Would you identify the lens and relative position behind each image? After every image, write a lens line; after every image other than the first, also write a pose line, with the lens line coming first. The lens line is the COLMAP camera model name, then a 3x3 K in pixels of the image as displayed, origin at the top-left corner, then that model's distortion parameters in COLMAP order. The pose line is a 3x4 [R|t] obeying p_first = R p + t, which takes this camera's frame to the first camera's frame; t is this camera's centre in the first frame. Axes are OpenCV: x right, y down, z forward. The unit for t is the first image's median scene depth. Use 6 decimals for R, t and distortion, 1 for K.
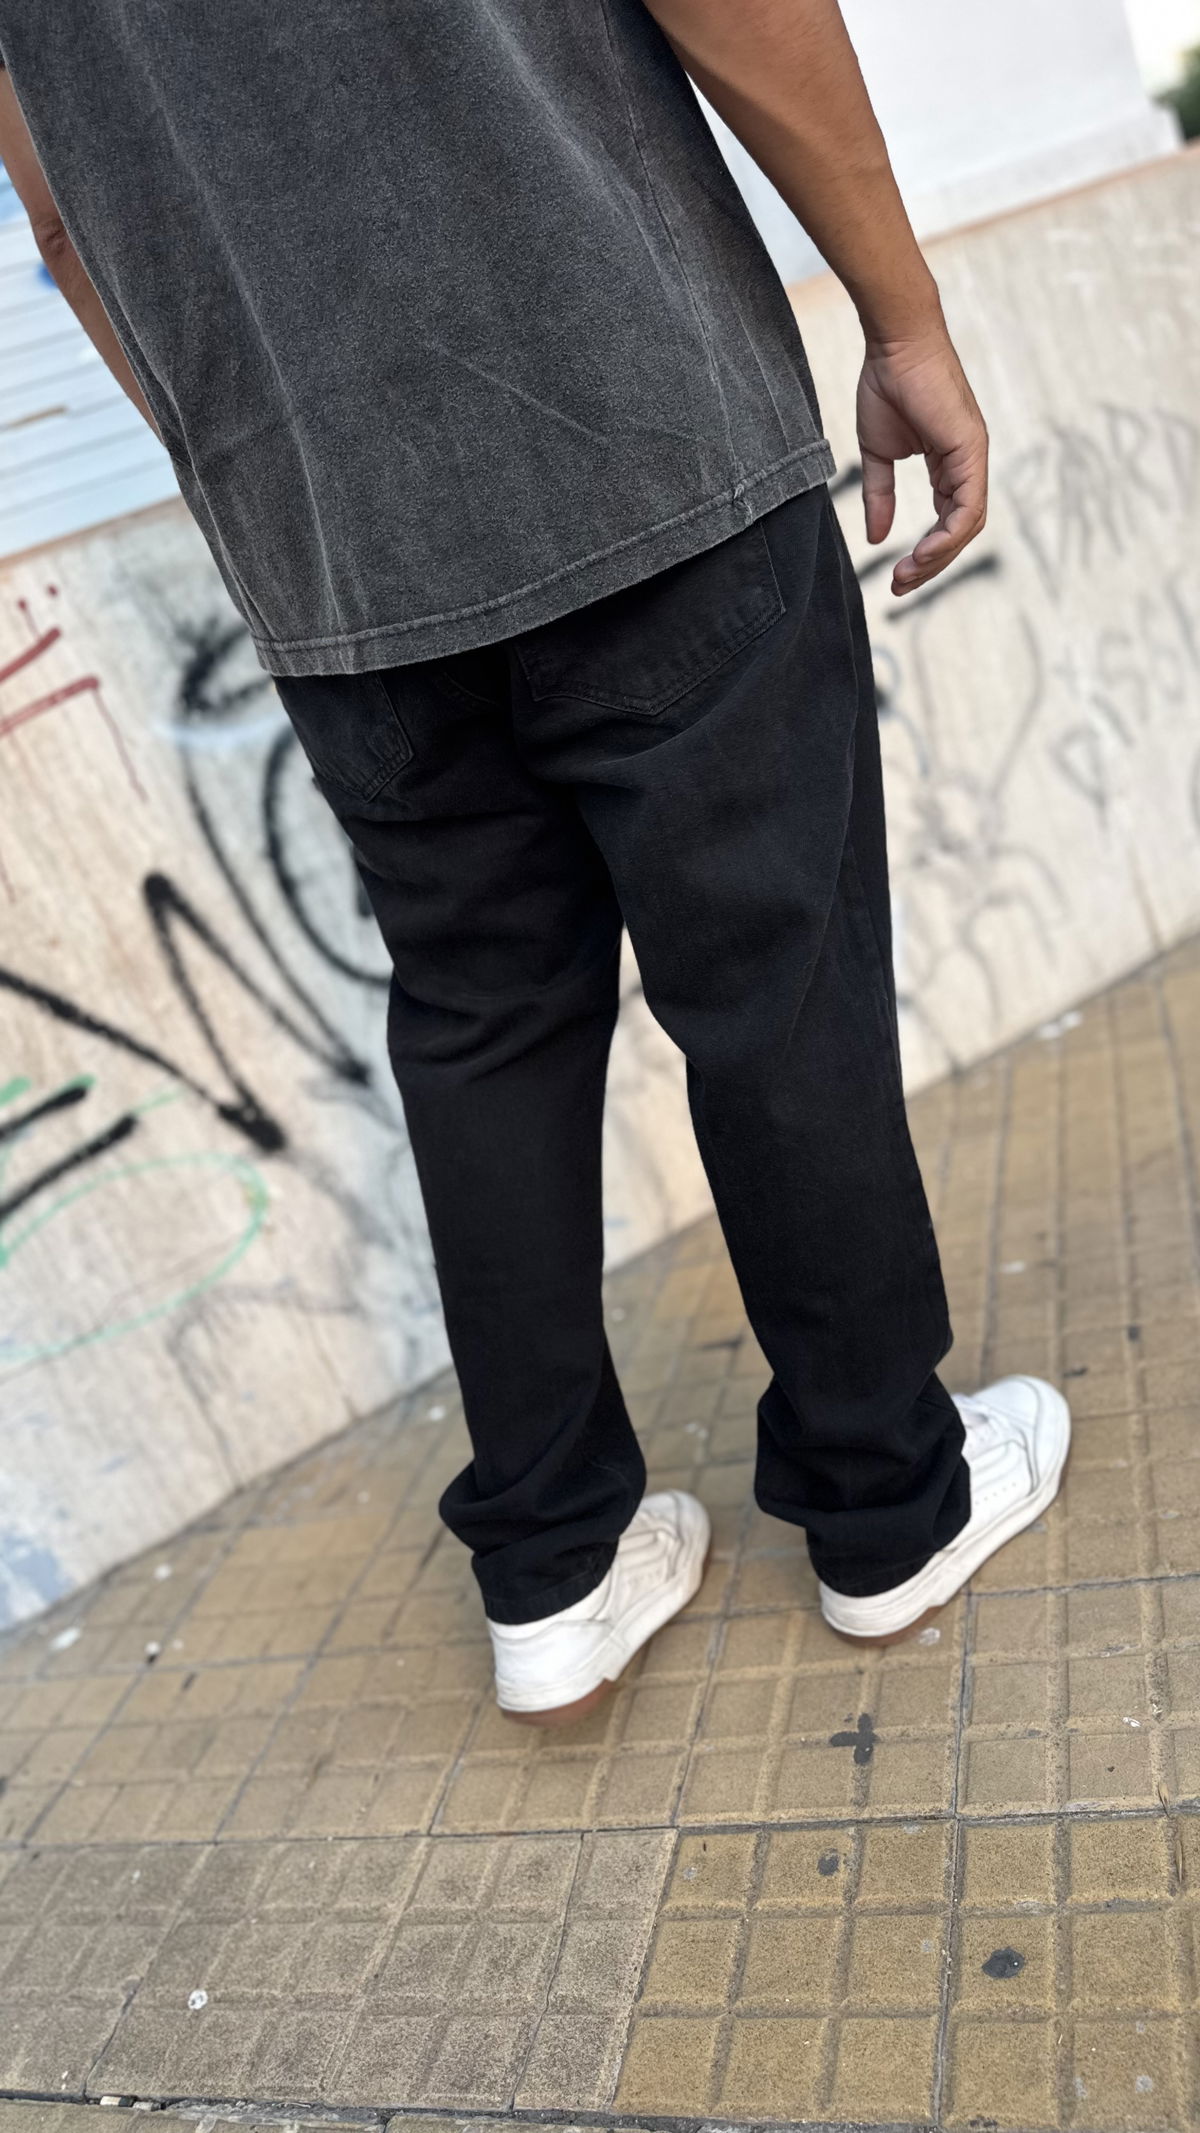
lens RADIAL K [[1453.1, 0, 600.0], [0, 1453.1, 1066.5], [0, 0, 1]] dist [0.001729, -0.004405]
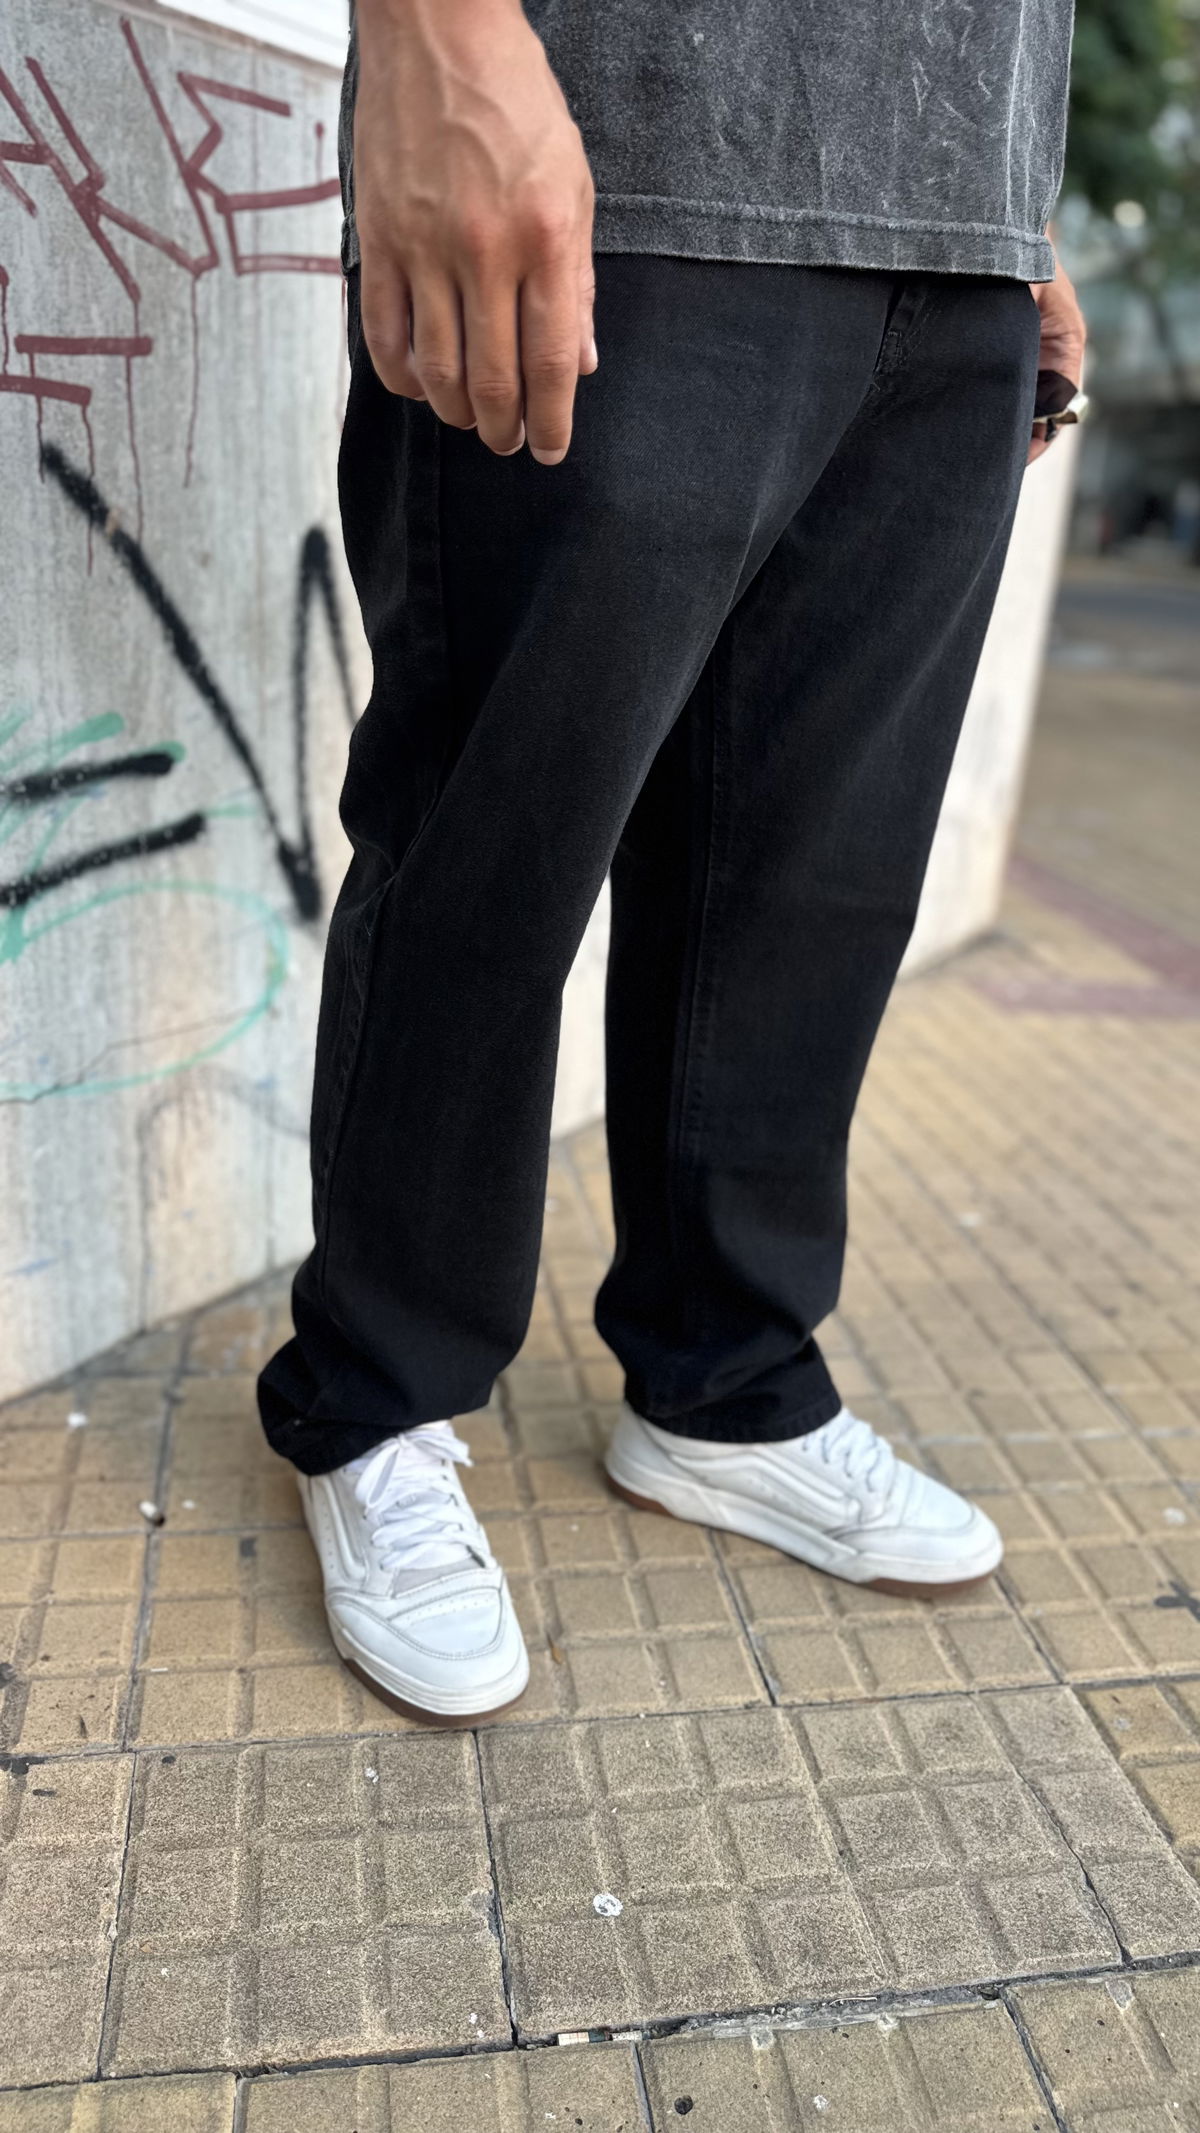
lens RADIAL K [[1453.1, 0, 600.0], [0, 1453.1, 1066.5], [0, 0, 1]] dist [0.001729, -0.004405]
pose [[0.815805, 0.236786, 0.527631, -0.525023], [-0.219767, 0.970829, -0.095885, 0.188685], [-0.534944, -0.037732, 0.844045, 0.243555]]
